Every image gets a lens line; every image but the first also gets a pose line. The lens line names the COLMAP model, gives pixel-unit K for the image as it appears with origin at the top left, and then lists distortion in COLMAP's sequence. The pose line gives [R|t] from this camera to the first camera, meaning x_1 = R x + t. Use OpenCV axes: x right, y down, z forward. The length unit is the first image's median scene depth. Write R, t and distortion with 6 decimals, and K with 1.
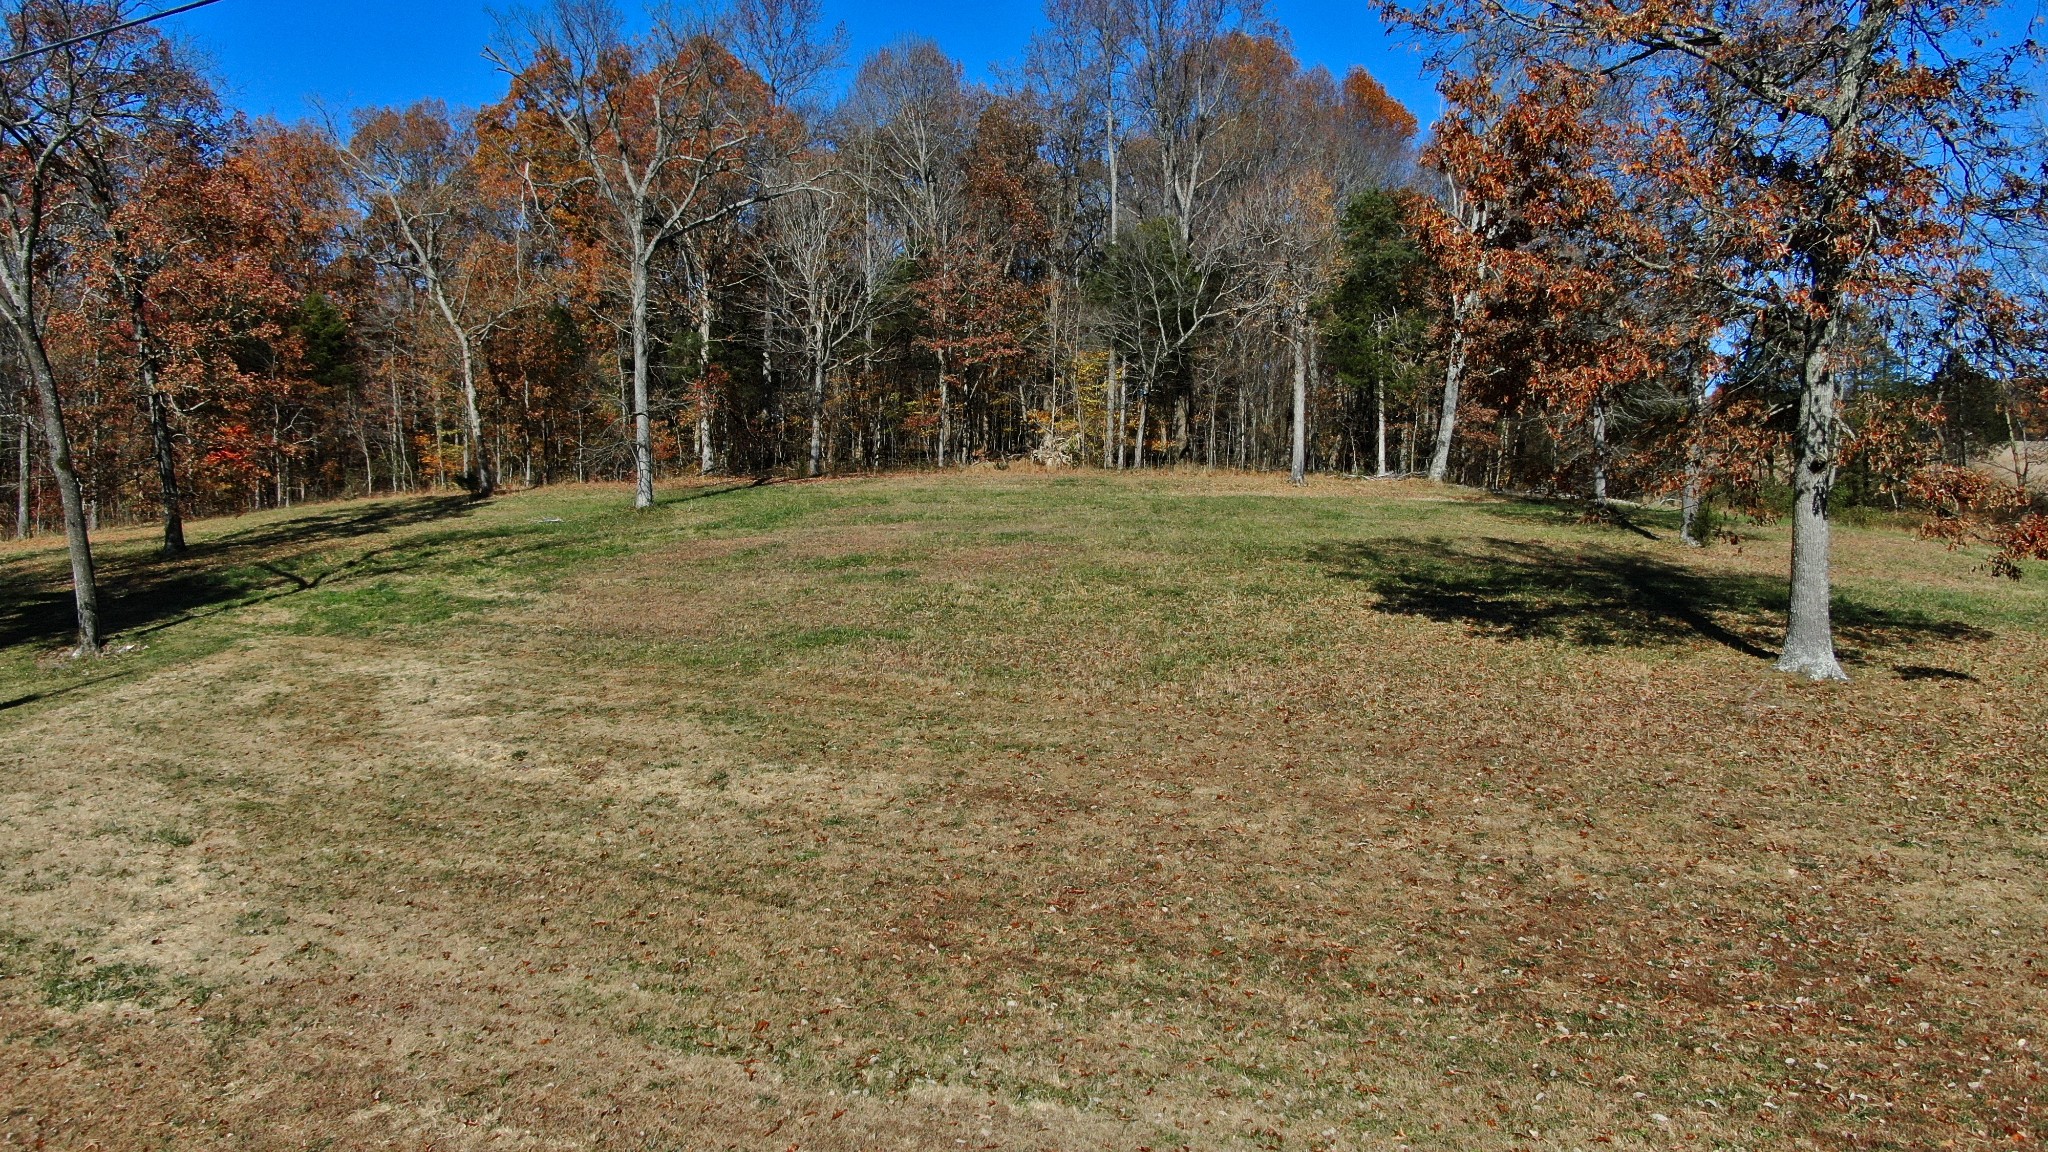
lens RADIAL K [[1467.5, 0, 1034.7], [0, 1467.5, 618.9], [0, 0, 1]] dist [-0.027739, 0.011347]
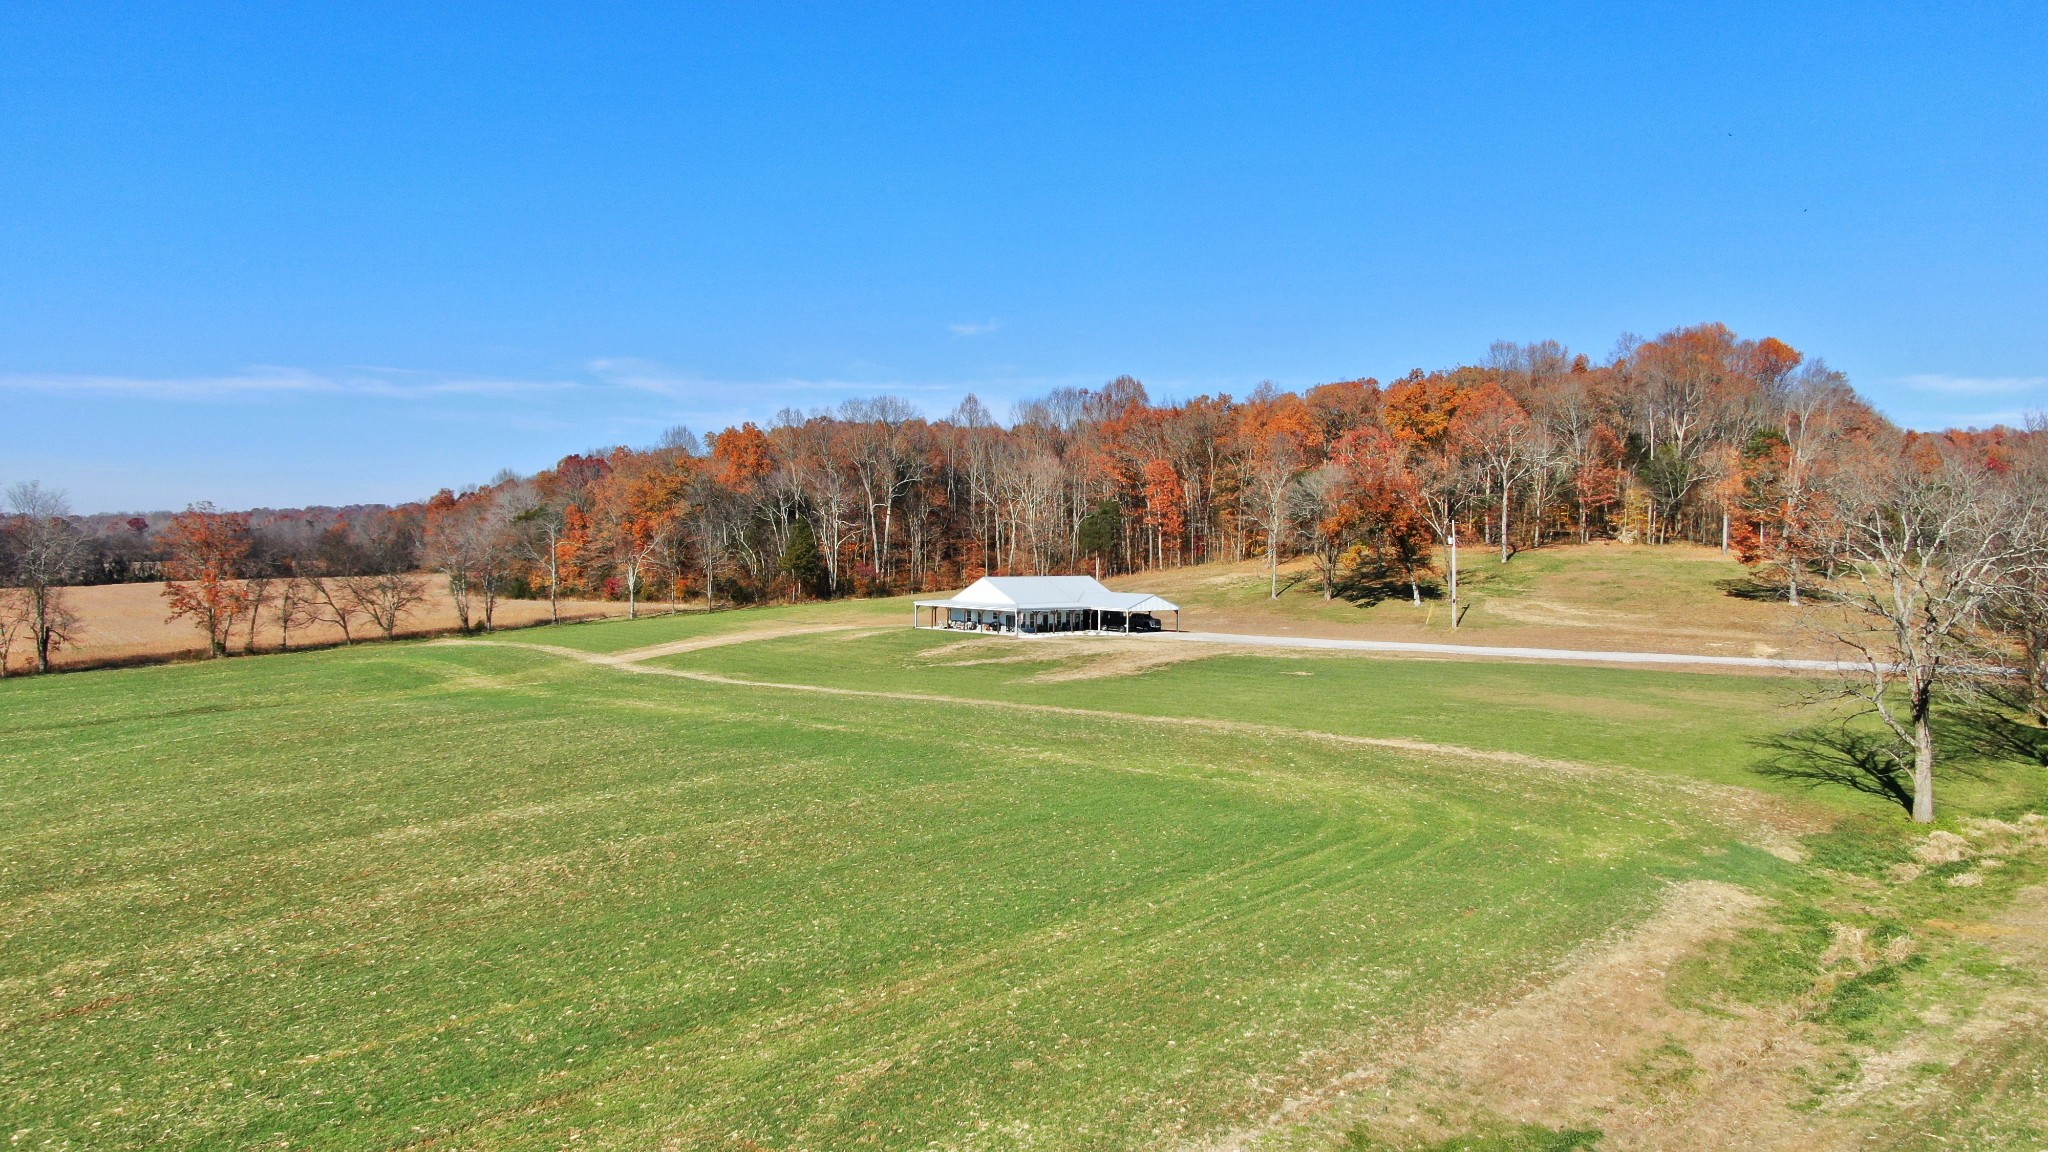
lens RADIAL K [[1467.5, 0, 1055.3], [0, 1467.5, 578.1], [0, 0, 1]] dist [-0.027739, 0.011347]
pose [[0.961055, 0.014423, -0.275979, -0.332884], [-0.021230, 0.999539, -0.021694, 0.050394], [0.275539, 0.026708, 0.960919, -2.425430]]
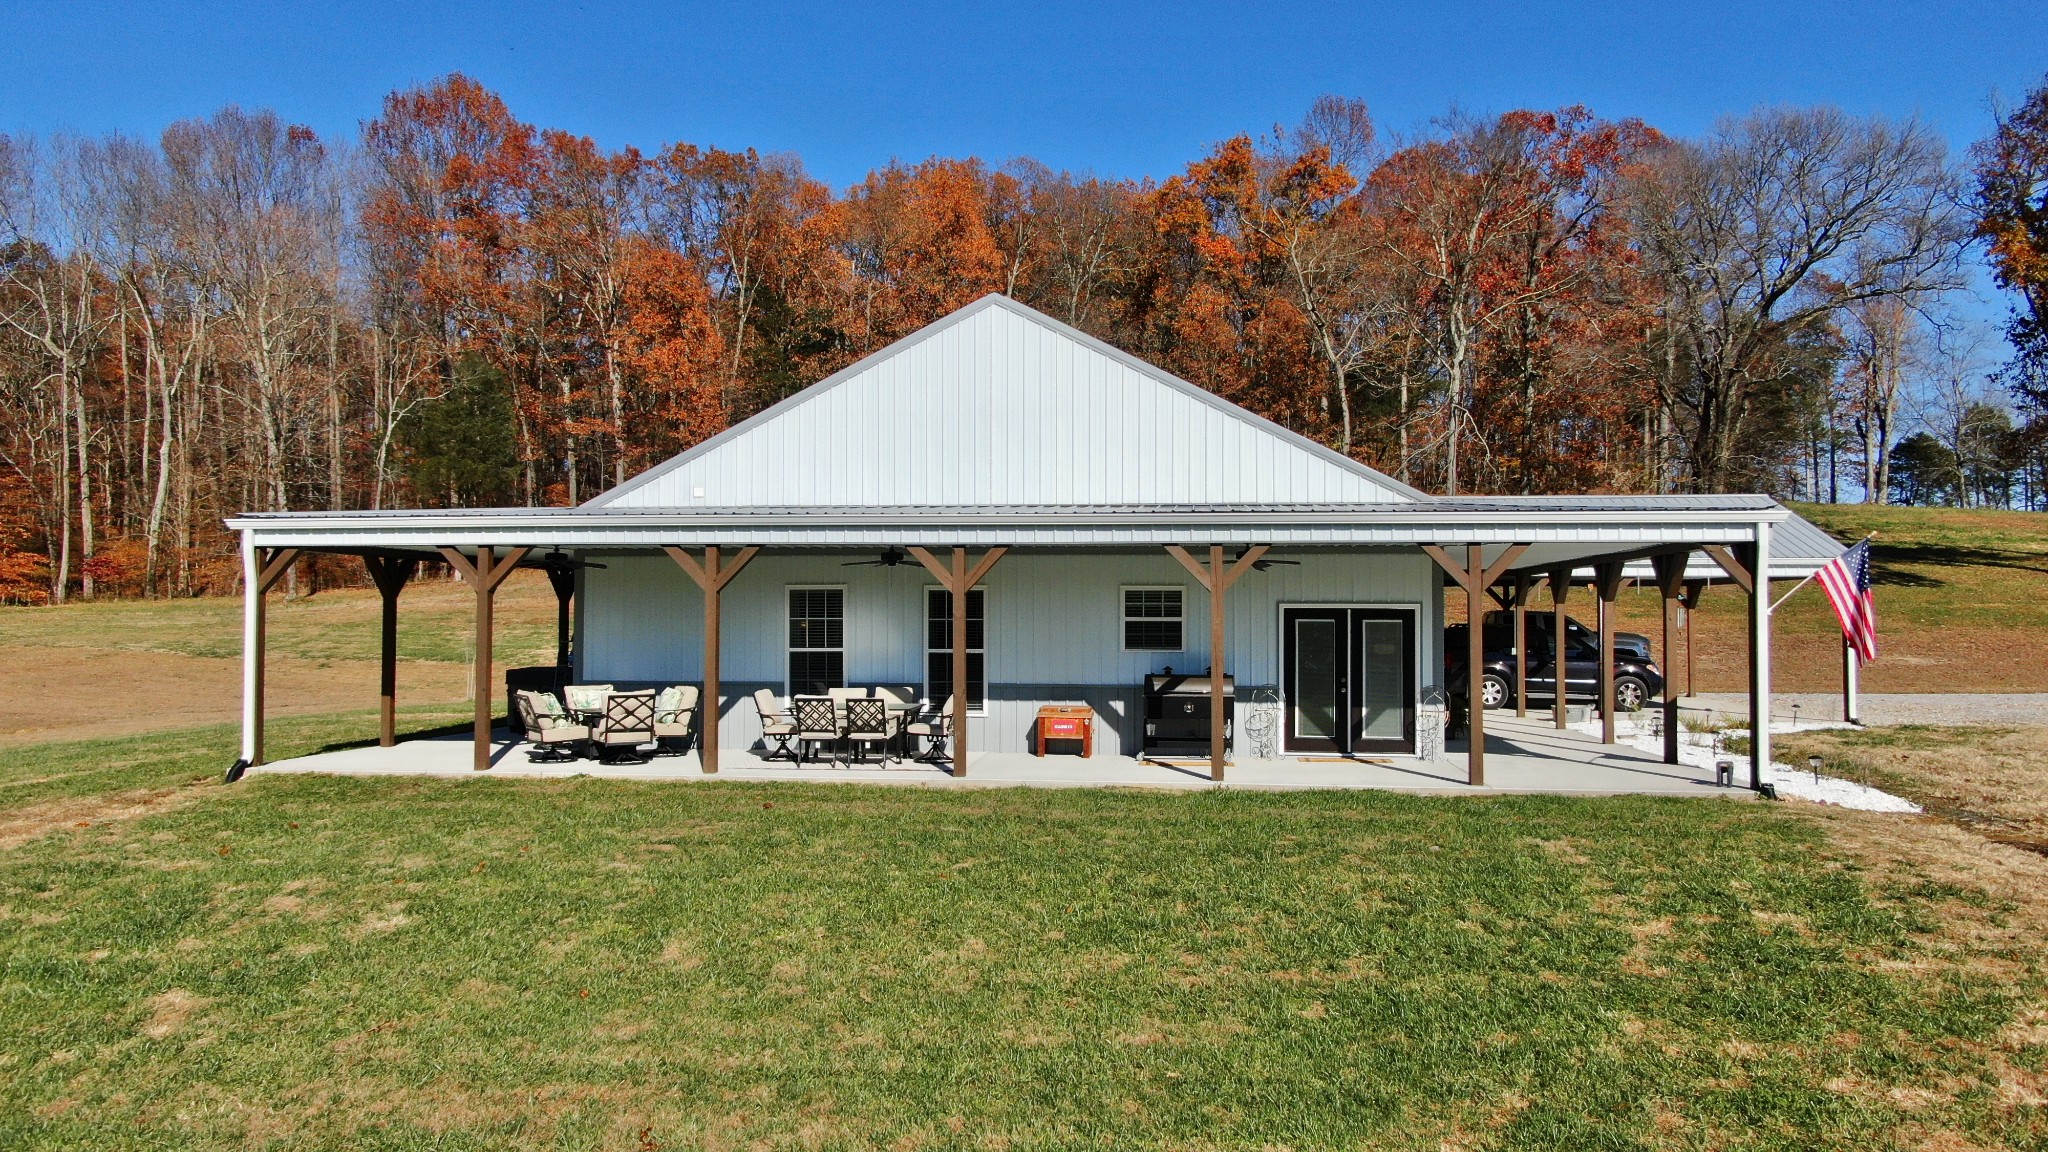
lens RADIAL K [[1467.5, 0, 1022.0], [0, 1467.5, 579.4], [0, 0, 1]] dist [-0.027739, 0.011347]
pose [[0.924622, 0.006268, 0.380835, -1.375356], [0.021535, 0.997405, -0.068702, 0.076994], [-0.380277, 0.071725, 0.922087, -0.027100]]
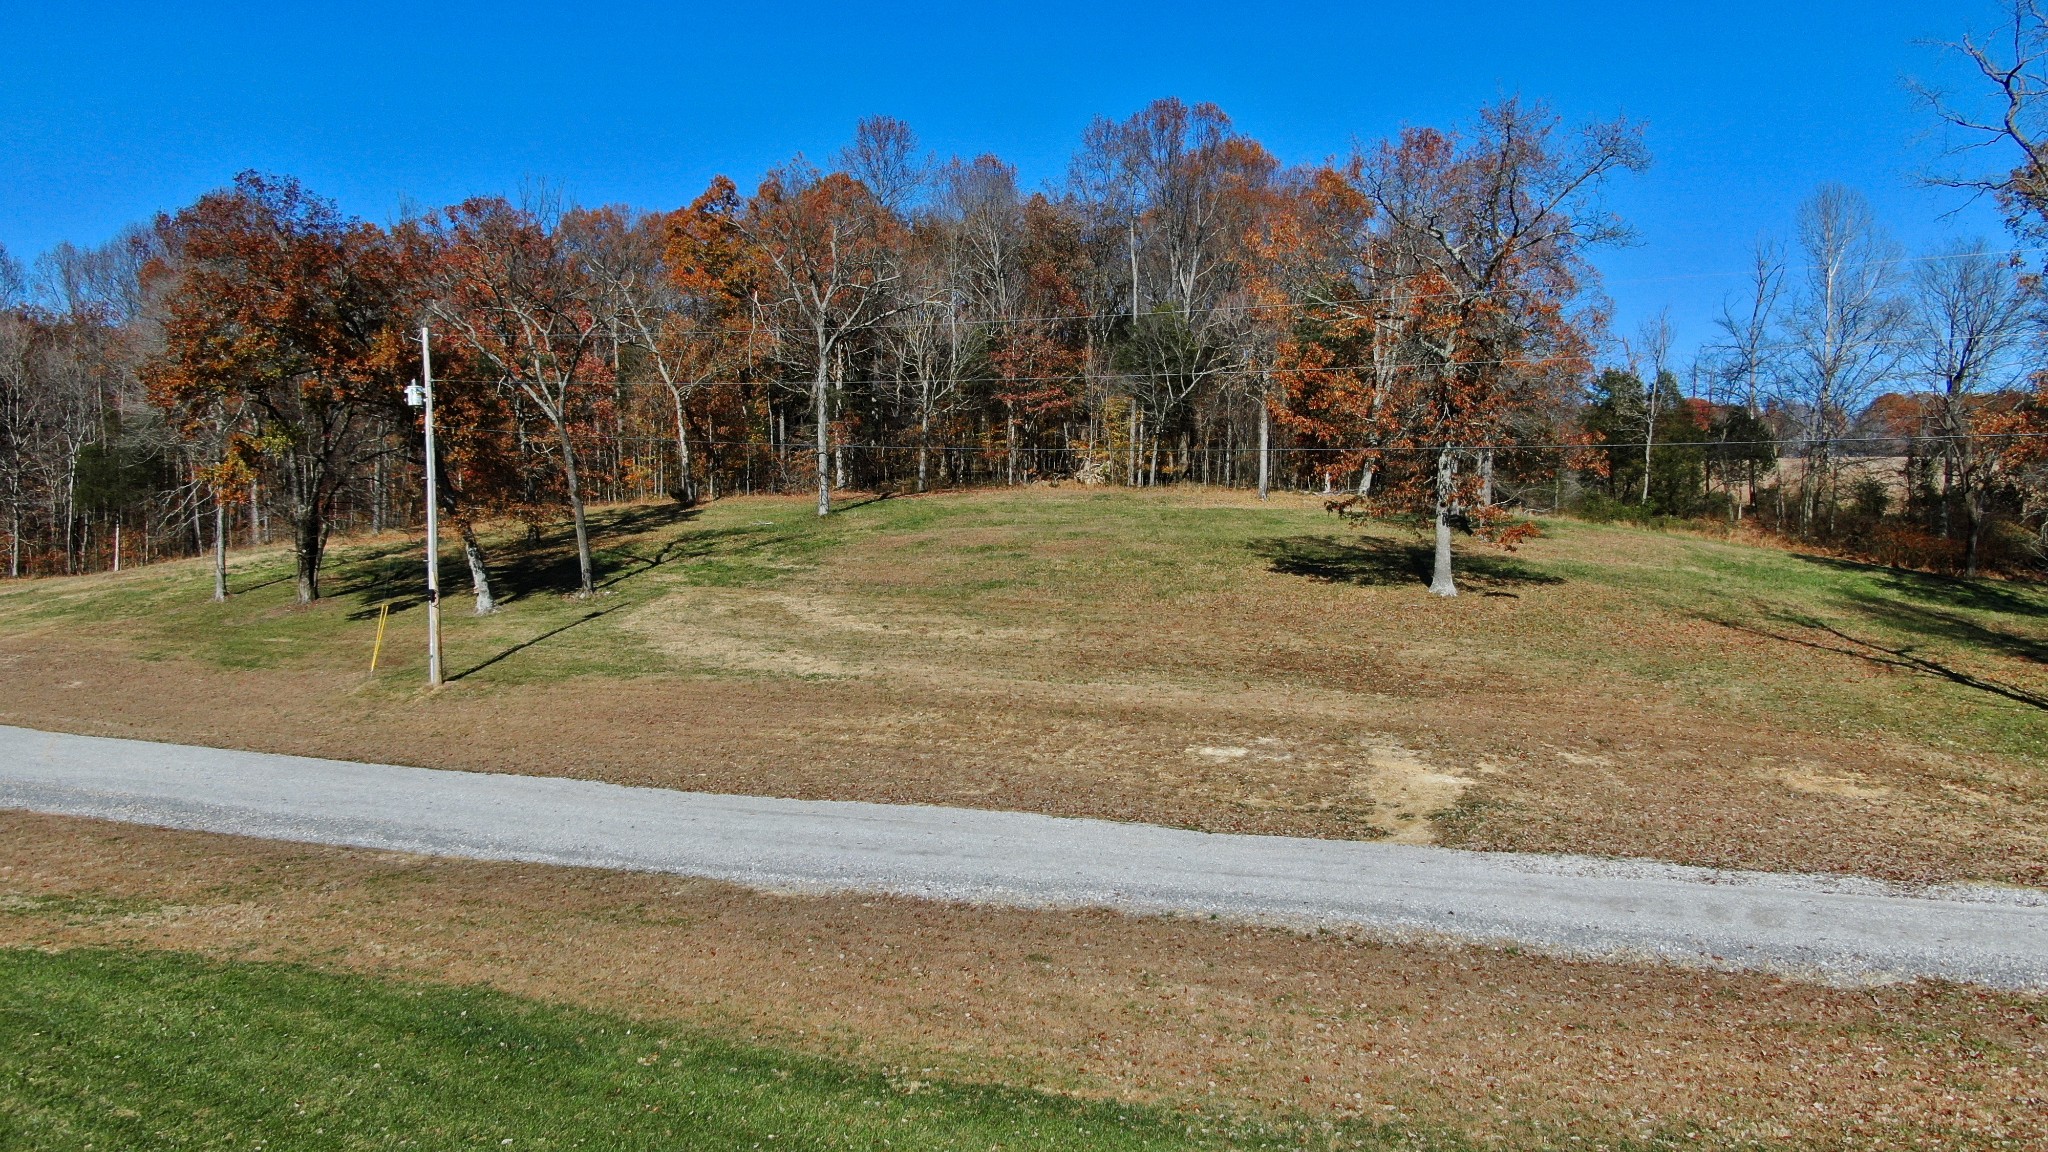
lens RADIAL K [[1467.5, 0, 1034.9], [0, 1467.5, 593.3], [0, 0, 1]] dist [-0.027739, 0.011347]
pose [[0.999945, 0.002842, -0.010120, -0.034489], [-0.003019, 0.999842, -0.017495, 0.030474], [0.010069, 0.017524, 0.999796, -0.508371]]
